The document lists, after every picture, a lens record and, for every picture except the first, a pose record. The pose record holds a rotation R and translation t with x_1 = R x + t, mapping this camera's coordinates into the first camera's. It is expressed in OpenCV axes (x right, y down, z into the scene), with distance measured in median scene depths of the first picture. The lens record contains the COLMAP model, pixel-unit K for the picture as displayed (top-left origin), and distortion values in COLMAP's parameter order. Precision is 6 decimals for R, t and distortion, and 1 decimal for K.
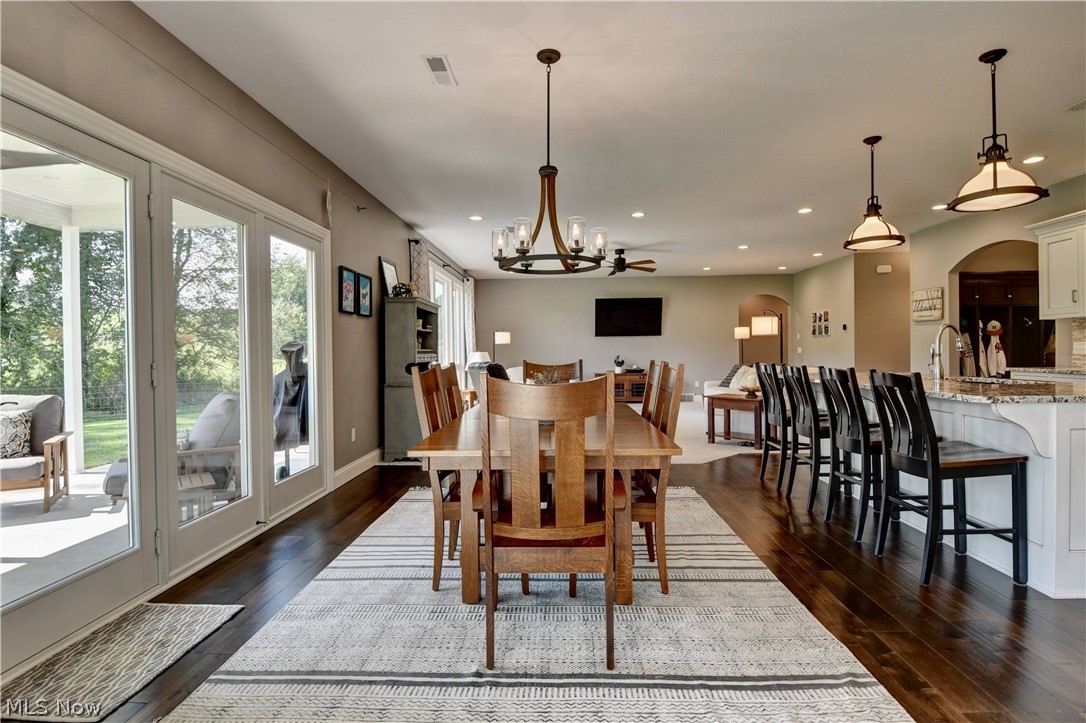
lens RADIAL K [[530.8, 0, 542.5], [0, 530.8, 358.9], [0, 0, 1]] dist [-0.005727, -0.003502]
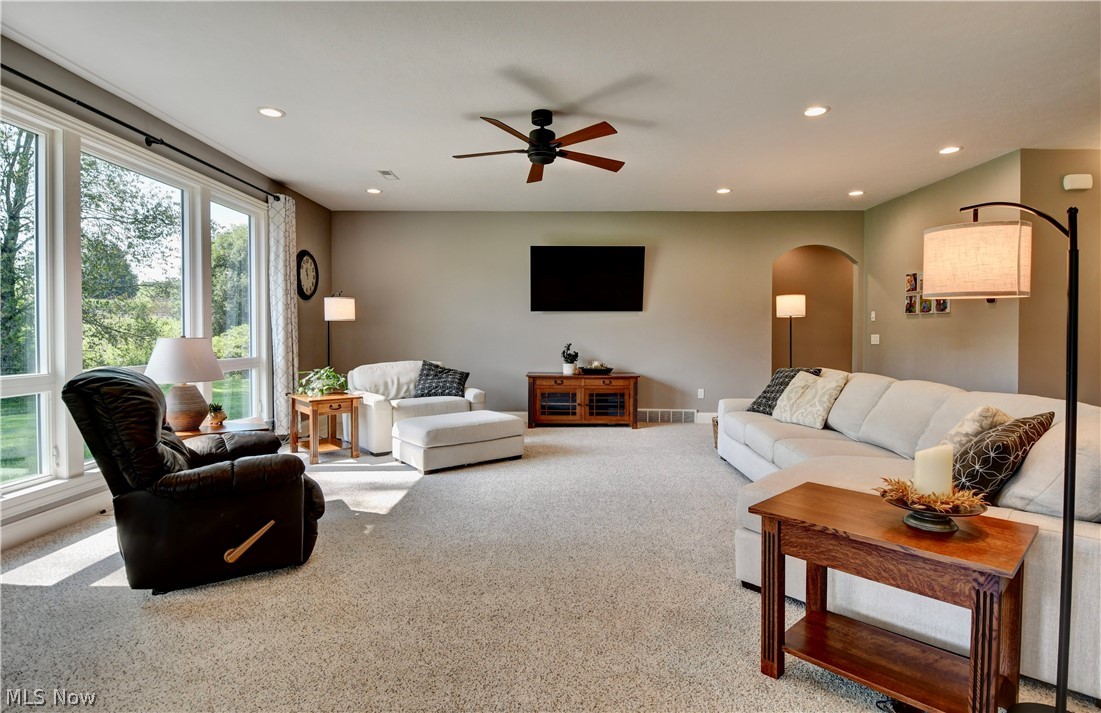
lens RADIAL K [[580.0, 0, 548.5], [0, 580.0, 349.7], [0, 0, 1]] dist [0.003486, 0.000211]
pose [[0.999220, 0.013421, 0.037136, 0.097656], [-0.013905, 0.999821, 0.012804, -0.008095], [-0.036957, -0.013310, 0.999228, 0.364693]]
